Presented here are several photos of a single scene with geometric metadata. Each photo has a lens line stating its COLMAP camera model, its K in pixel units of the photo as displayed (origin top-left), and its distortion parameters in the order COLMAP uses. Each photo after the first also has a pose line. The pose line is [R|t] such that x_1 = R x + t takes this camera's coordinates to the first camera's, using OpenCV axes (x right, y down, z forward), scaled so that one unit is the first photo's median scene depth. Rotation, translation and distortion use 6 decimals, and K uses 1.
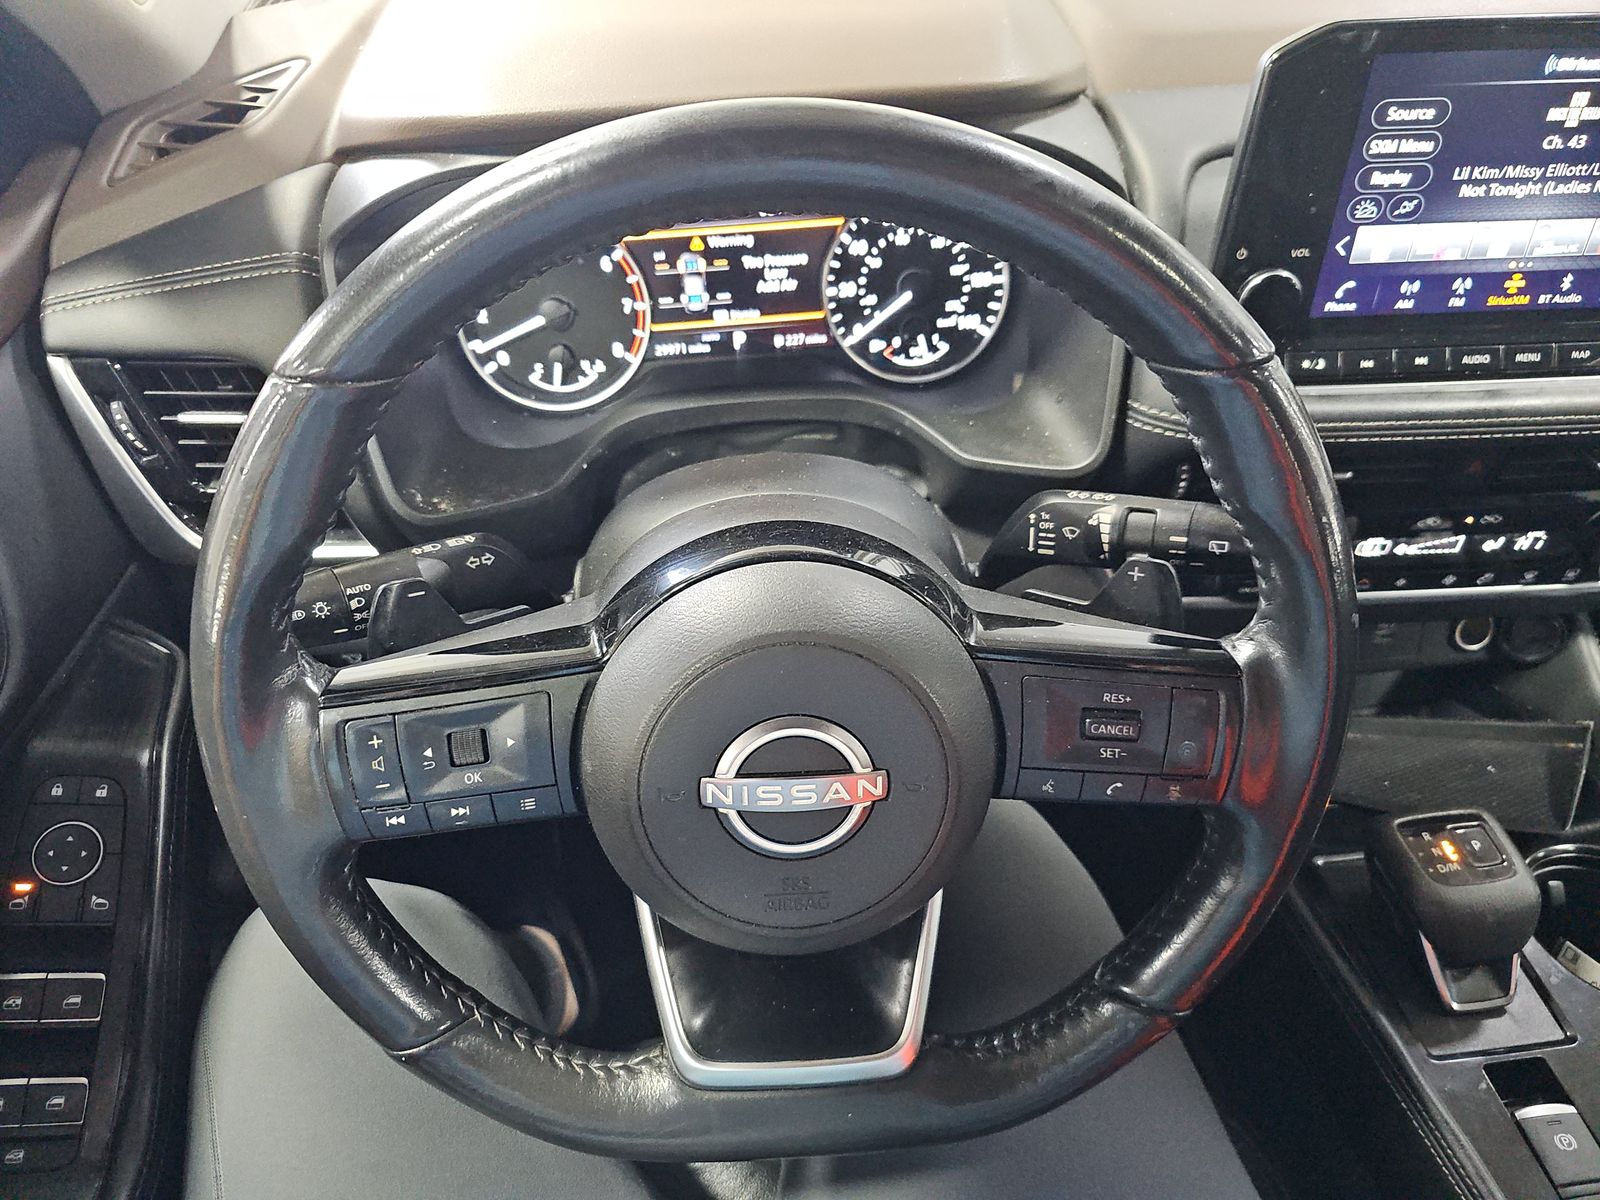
lens RADIAL K [[1086.1, 0, 800.0], [0, 1086.1, 600.0], [0, 0, 1]] dist [0.057914, -0.041774]
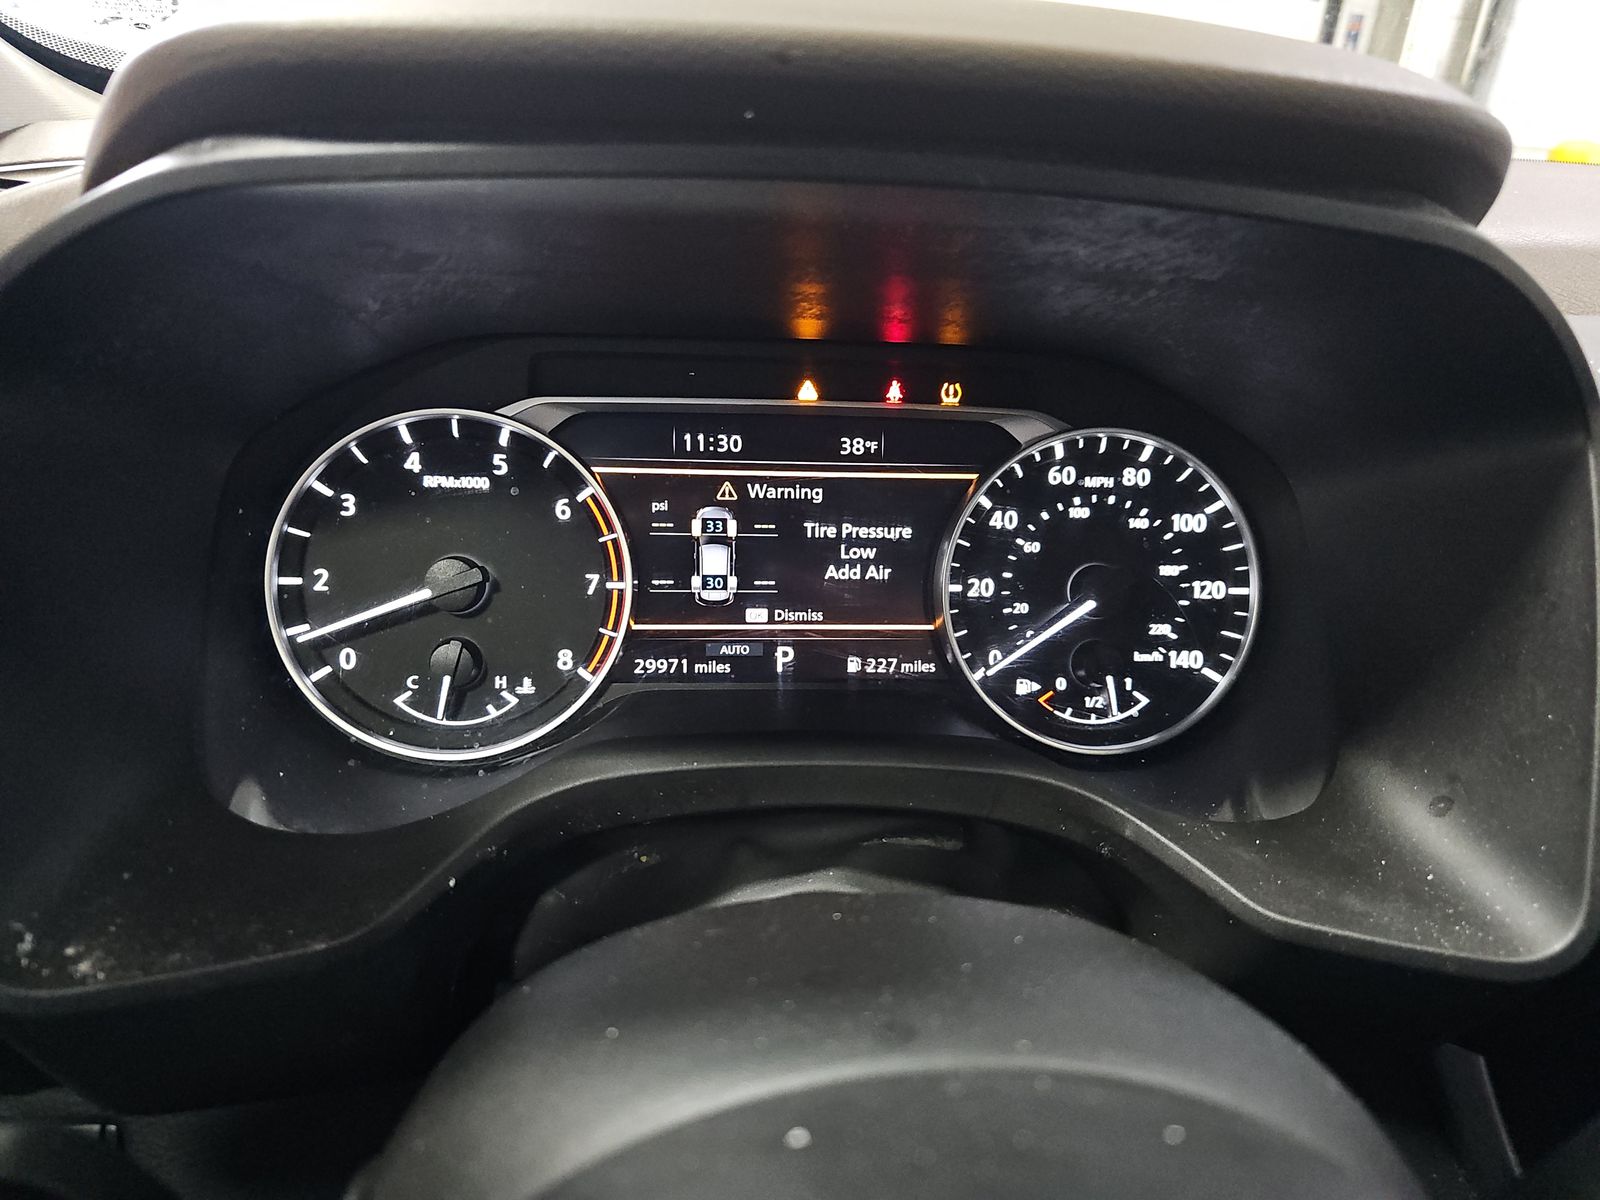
lens RADIAL K [[1086.1, 0, 800.0], [0, 1086.1, 600.0], [0, 0, 1]] dist [0.057914, -0.041774]
pose [[0.996691, 0.074575, 0.032350, -0.071814], [-0.058990, 0.937345, -0.343371, -0.079509], [-0.055930, 0.340326, 0.938643, 0.489476]]
